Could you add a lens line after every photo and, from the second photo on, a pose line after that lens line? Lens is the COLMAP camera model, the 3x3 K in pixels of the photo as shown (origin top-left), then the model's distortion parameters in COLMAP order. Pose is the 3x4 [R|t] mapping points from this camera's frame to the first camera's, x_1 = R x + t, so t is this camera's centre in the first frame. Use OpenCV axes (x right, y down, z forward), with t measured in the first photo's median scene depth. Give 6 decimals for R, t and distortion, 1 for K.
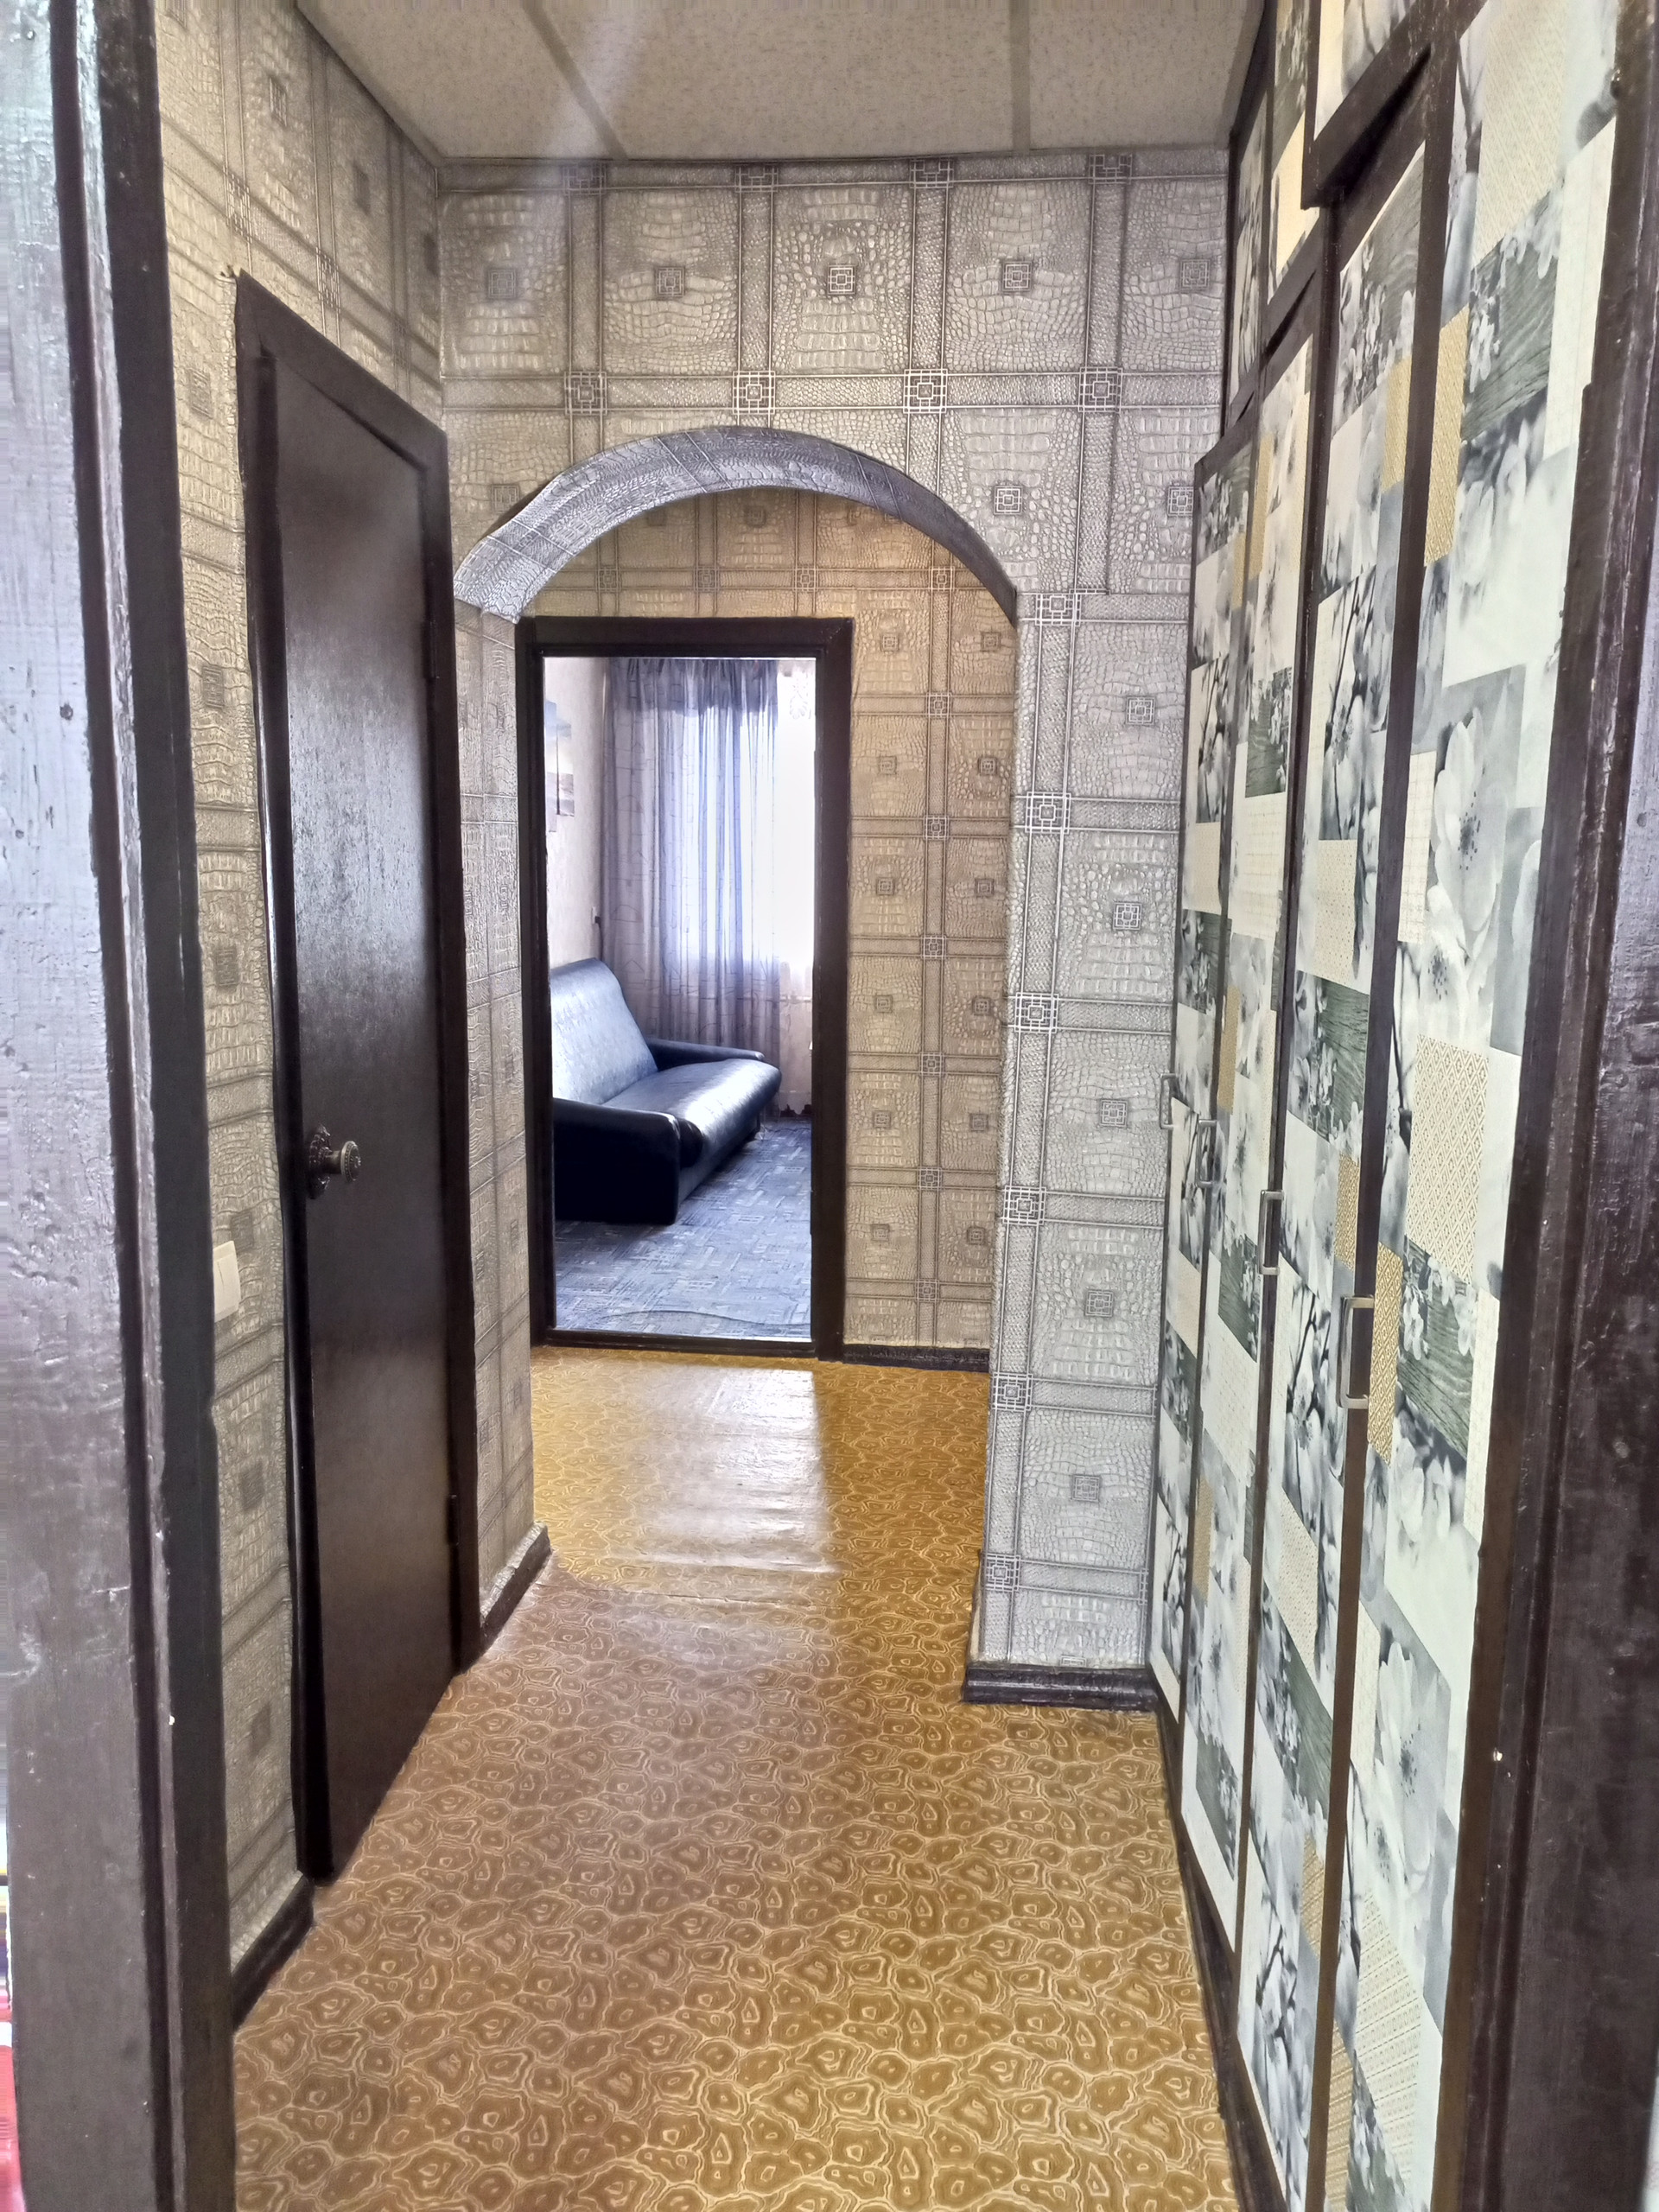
lens RADIAL K [[1583.5, 0, 832.0], [0, 1583.5, 1113.6], [0, 0, 1]] dist [0.039461, -0.006990]
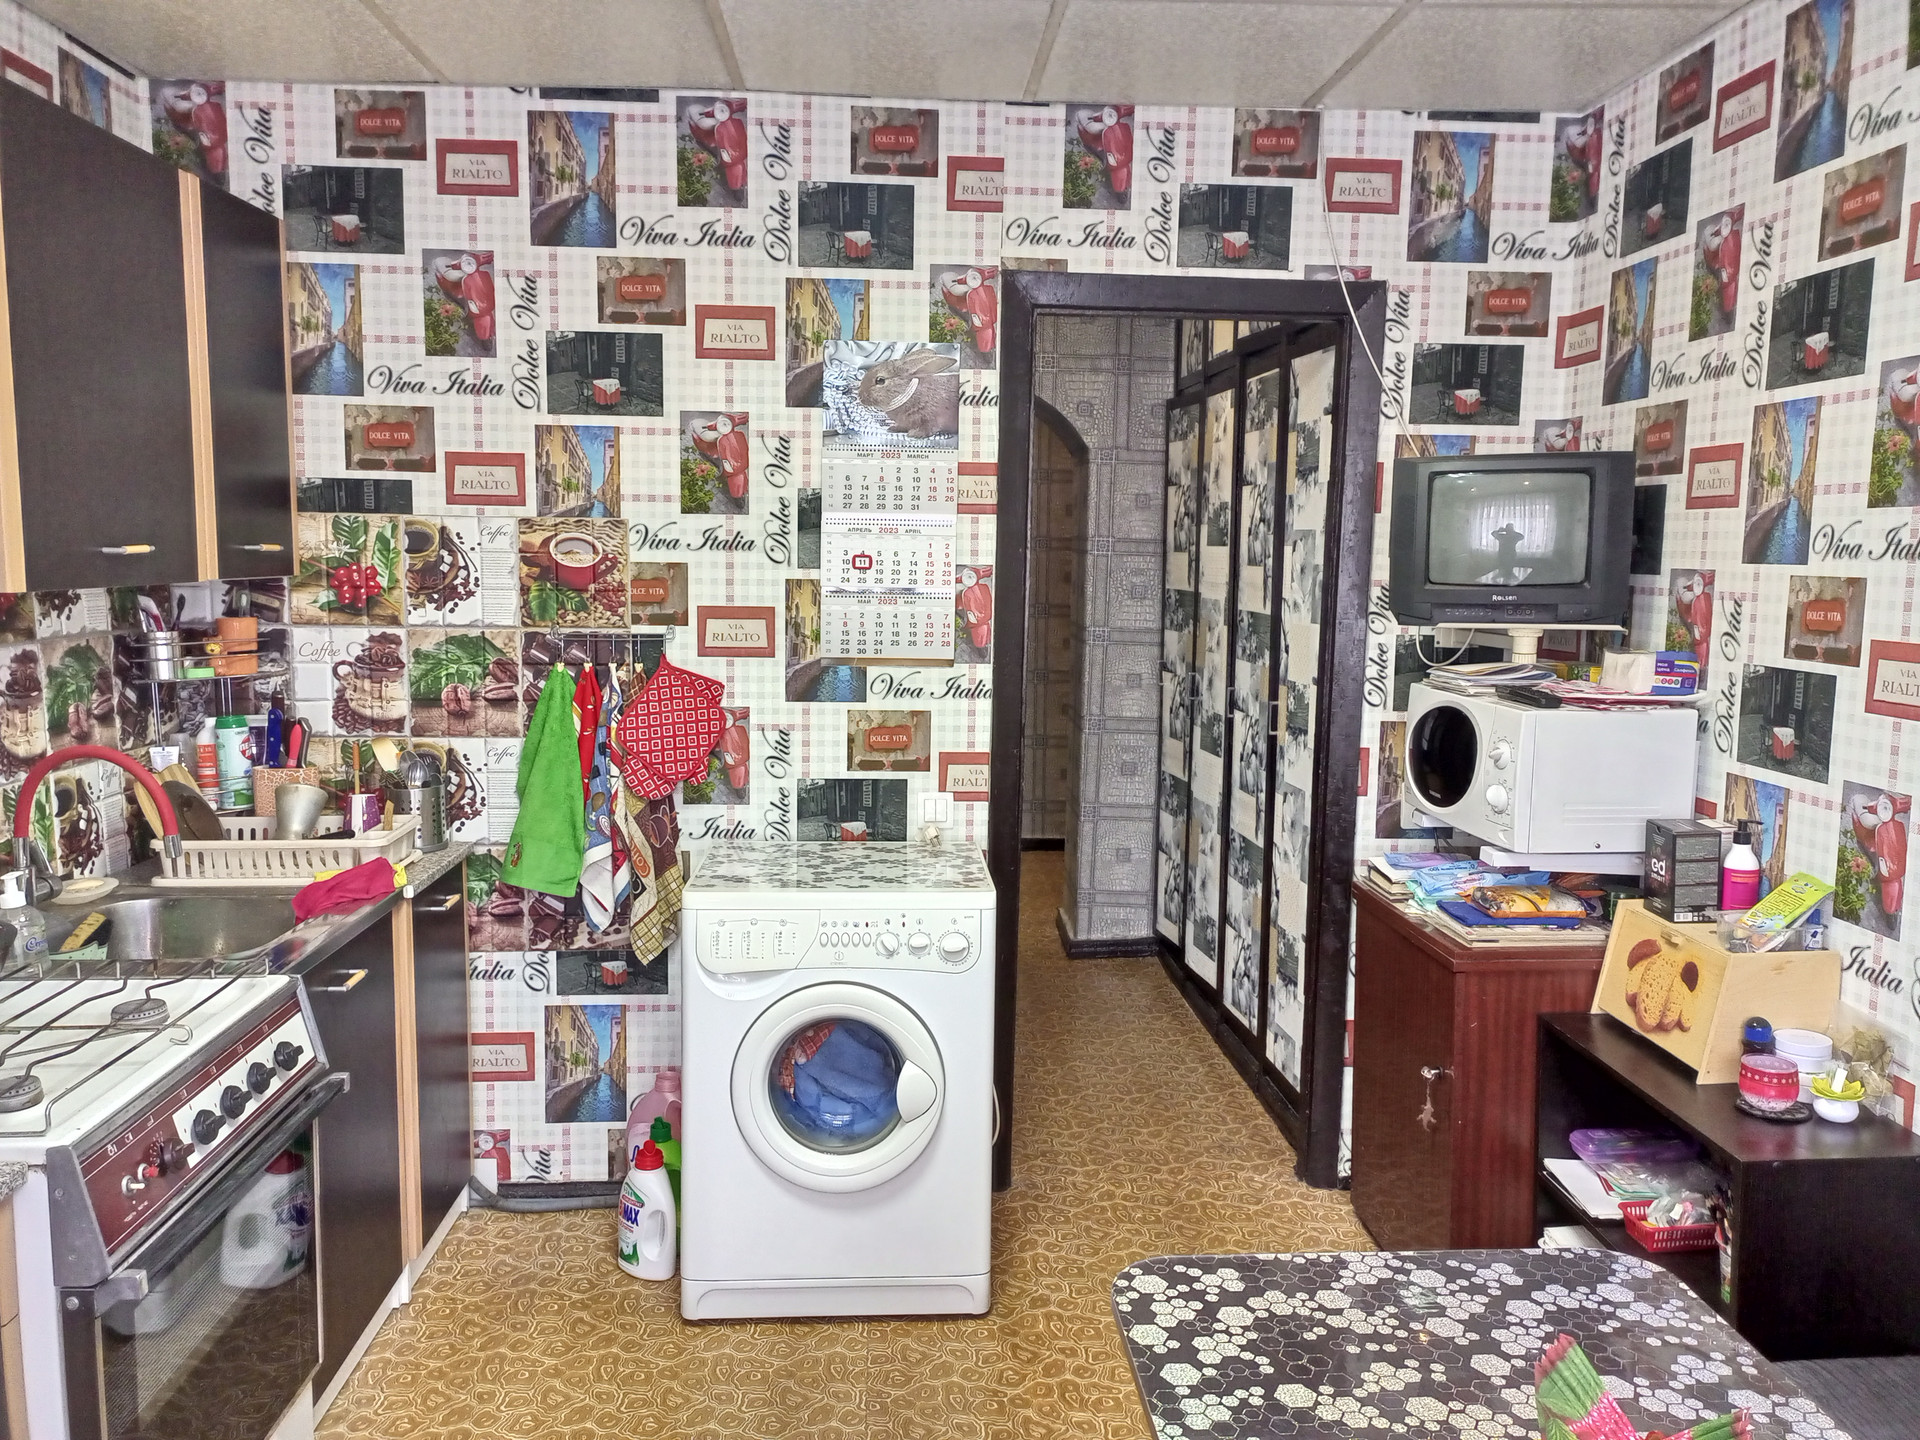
lens RADIAL K [[1374.4, 0, 959.2], [0, 1374.4, 716.9], [0, 0, 1]] dist [0.039461, -0.006990]
pose [[0.983678, -0.020502, 0.178766, -0.807100], [0.026700, 0.999120, -0.032336, 0.210951], [-0.177946, 0.036581, 0.983360, -1.672765]]
